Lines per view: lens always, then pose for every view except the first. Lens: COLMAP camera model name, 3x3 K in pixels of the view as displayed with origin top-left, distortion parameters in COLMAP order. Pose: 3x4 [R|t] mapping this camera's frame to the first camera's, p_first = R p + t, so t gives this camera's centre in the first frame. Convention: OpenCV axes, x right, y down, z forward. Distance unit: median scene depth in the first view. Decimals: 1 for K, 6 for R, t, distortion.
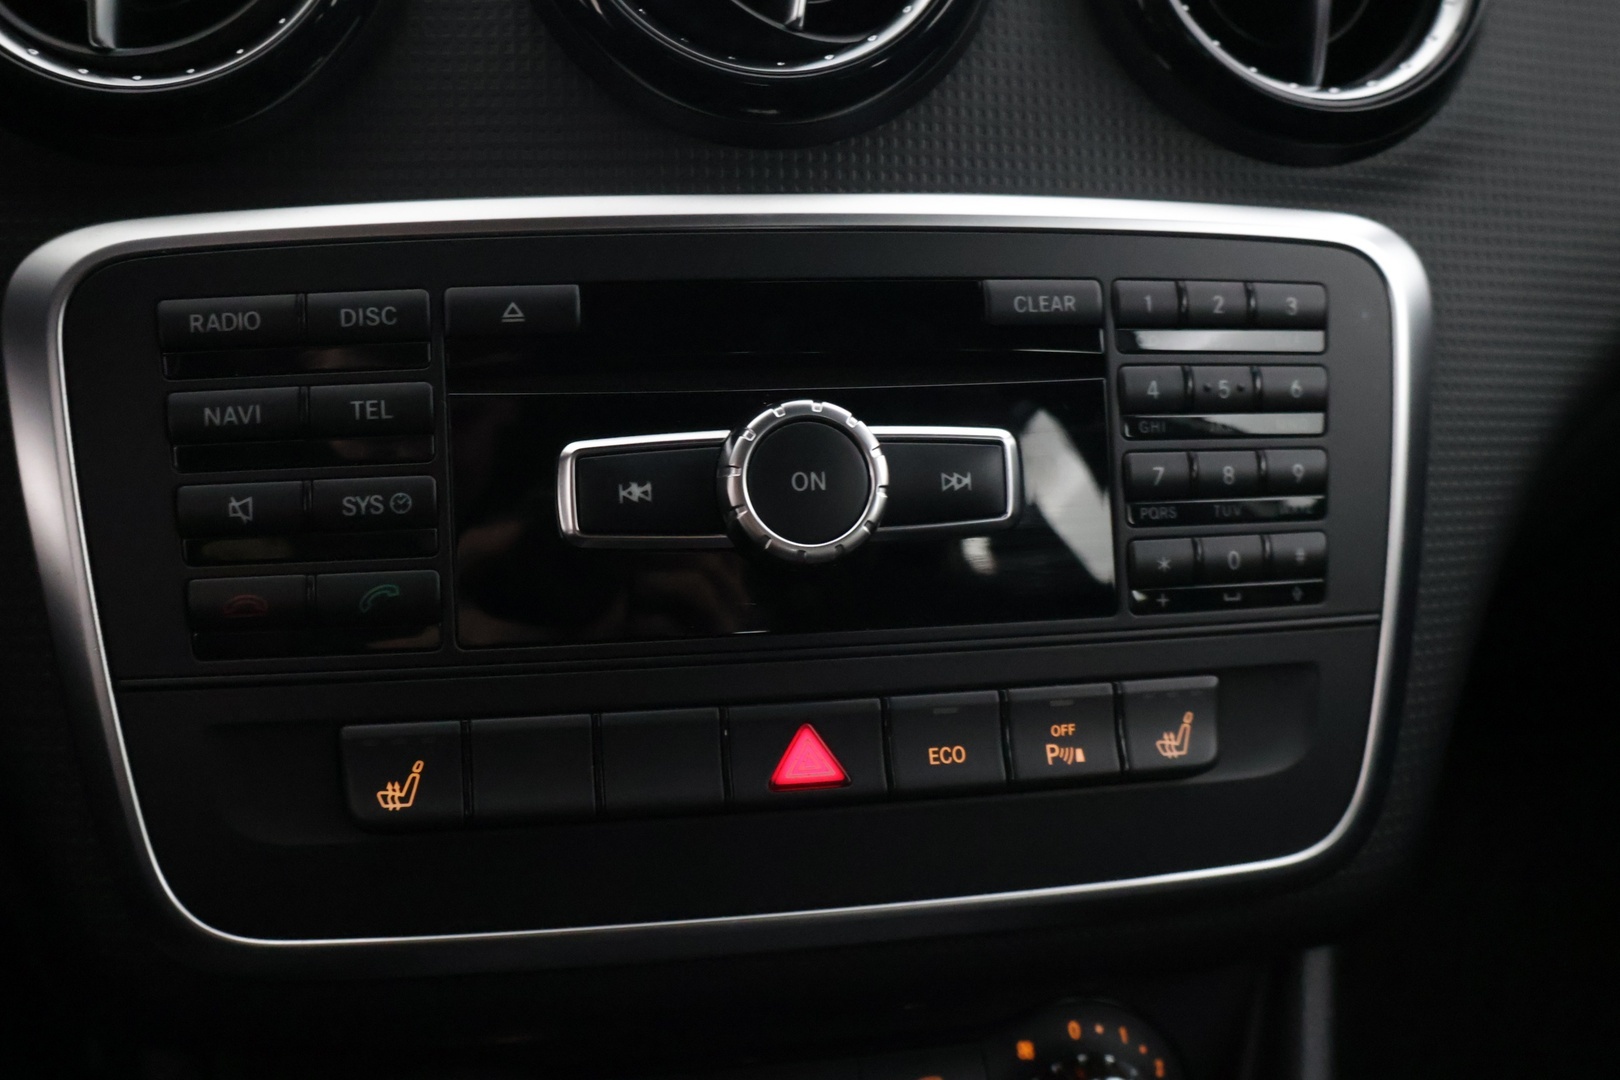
lens RADIAL K [[1734.3, 0, 814.7], [0, 1734.3, 534.0], [0, 0, 1]] dist [-0.012663, 0.000000]
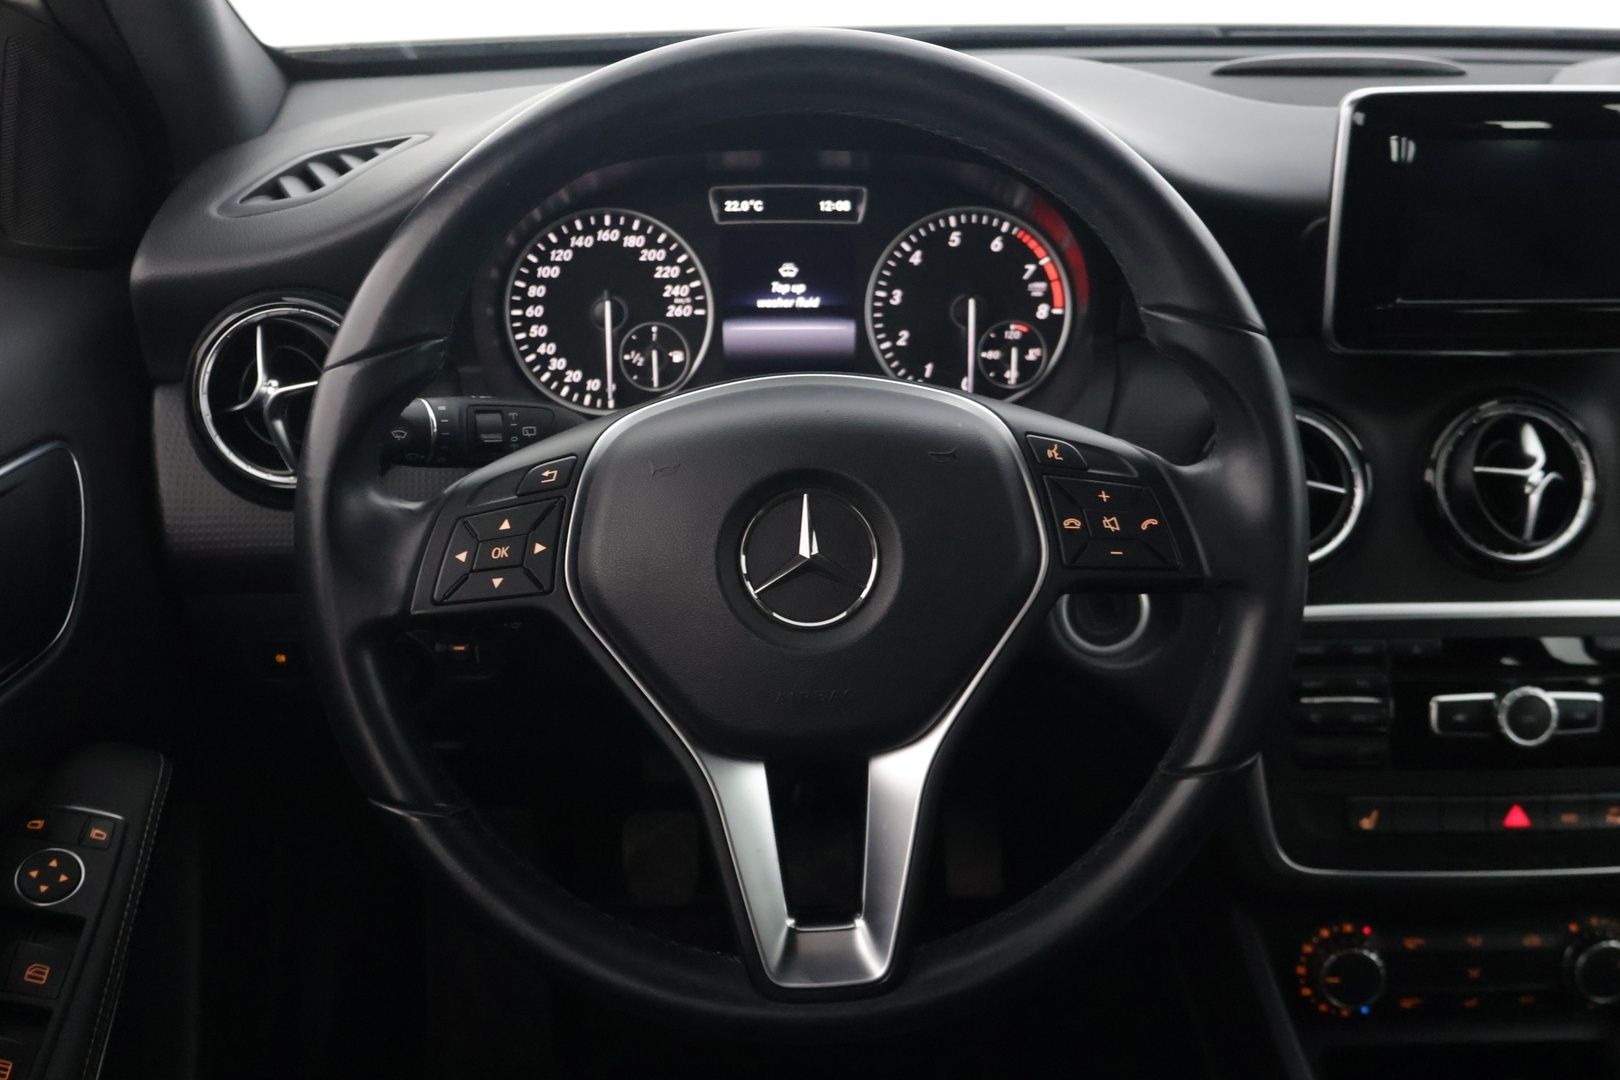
lens RADIAL K [[1734.3, 0, 799.5], [0, 1734.3, 536.8], [0, 0, 1]] dist [-0.012663, 0.000000]
pose [[0.986791, 0.043499, -0.156047, -0.692697], [-0.029105, 0.995206, 0.093368, -0.513914], [0.159361, -0.087593, 0.983327, -1.752235]]
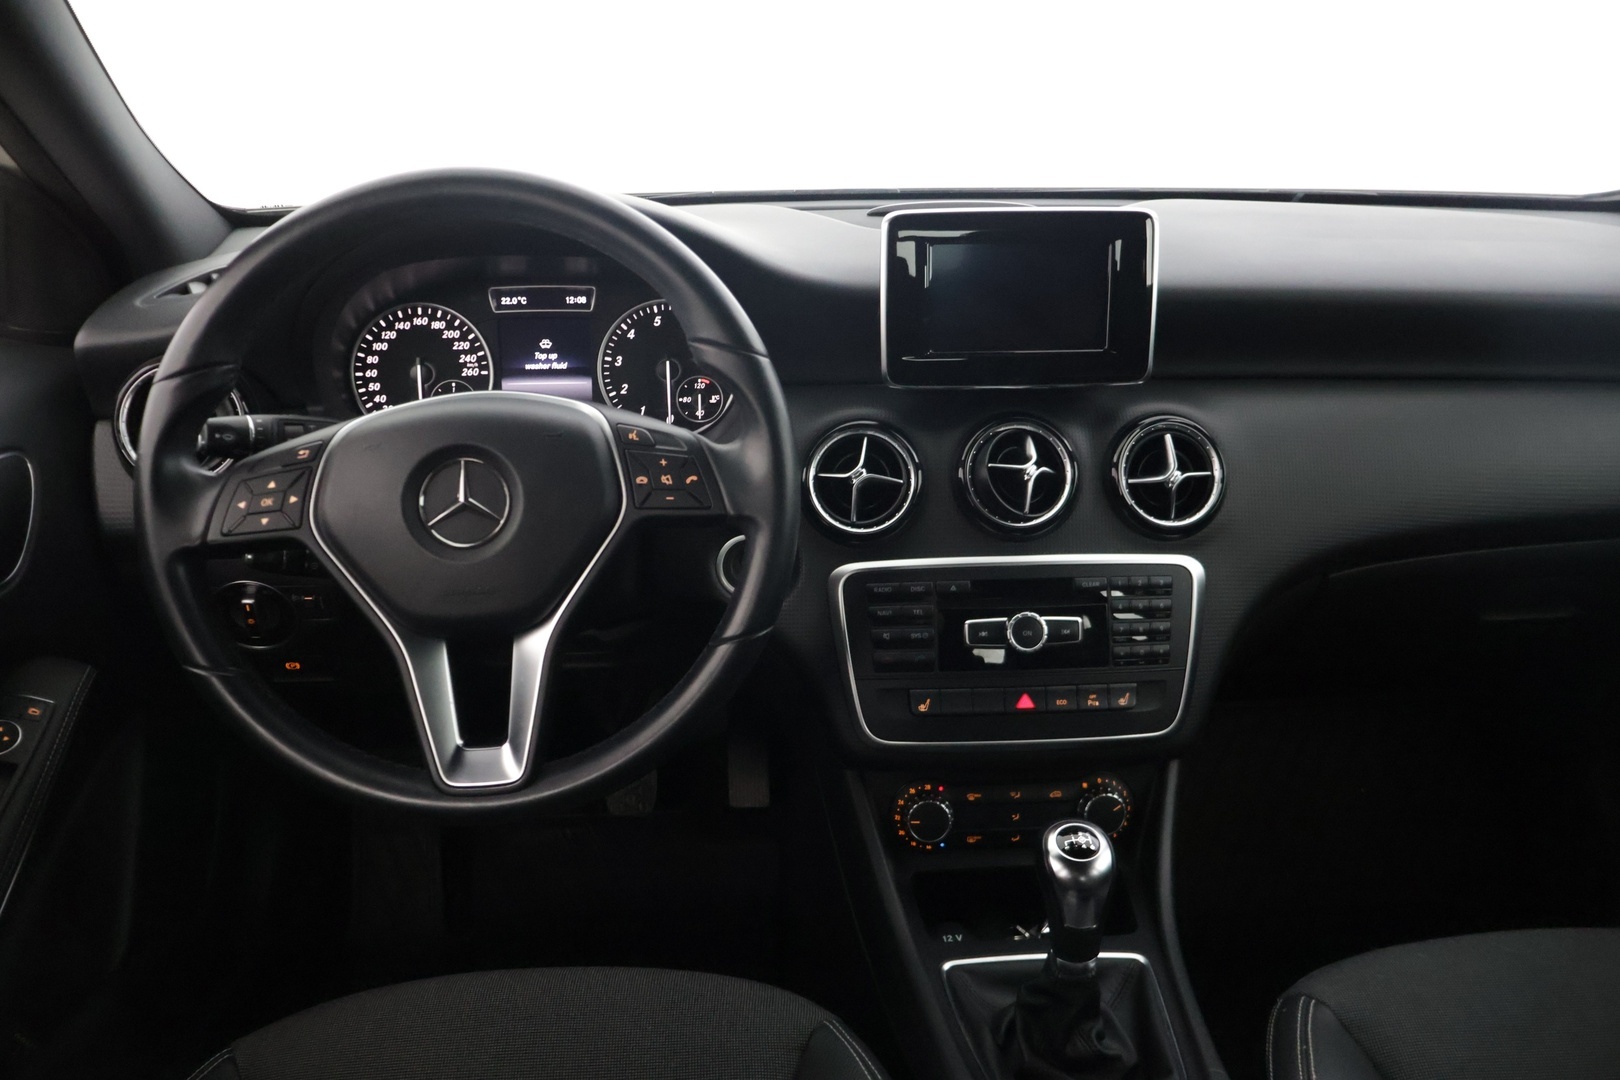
lens RADIAL K [[1355.9, 0, 817.1], [0, 1355.9, 531.2], [0, 0, 1]] dist [-0.031246, 0.006621]
pose [[0.989528, 0.020929, -0.142818, -0.040730], [-0.016794, 0.999406, 0.030101, -0.338344], [0.143363, -0.027388, 0.989291, -2.072606]]
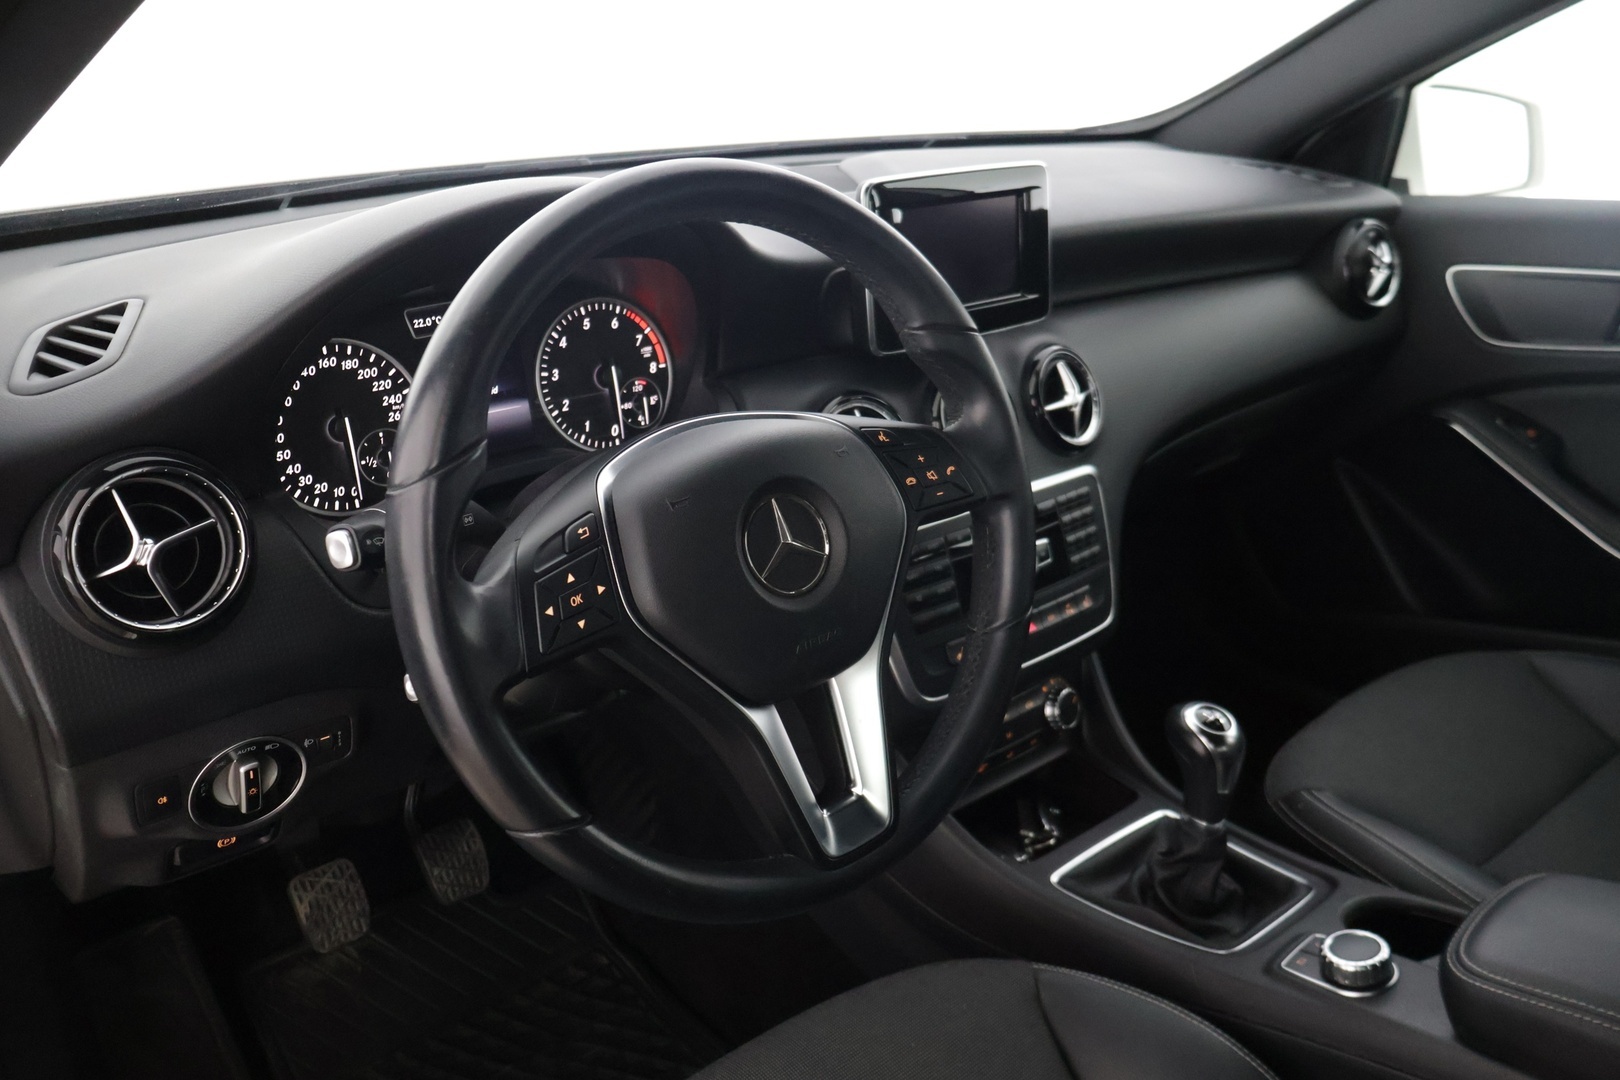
lens RADIAL K [[1355.9, 0, 823.3], [0, 1355.9, 527.4], [0, 0, 1]] dist [-0.031246, 0.006621]
pose [[0.871264, -0.198464, 0.448899, -1.863119], [0.166122, 0.979862, 0.110785, -0.552090], [-0.461846, -0.021951, 0.886688, -1.687263]]
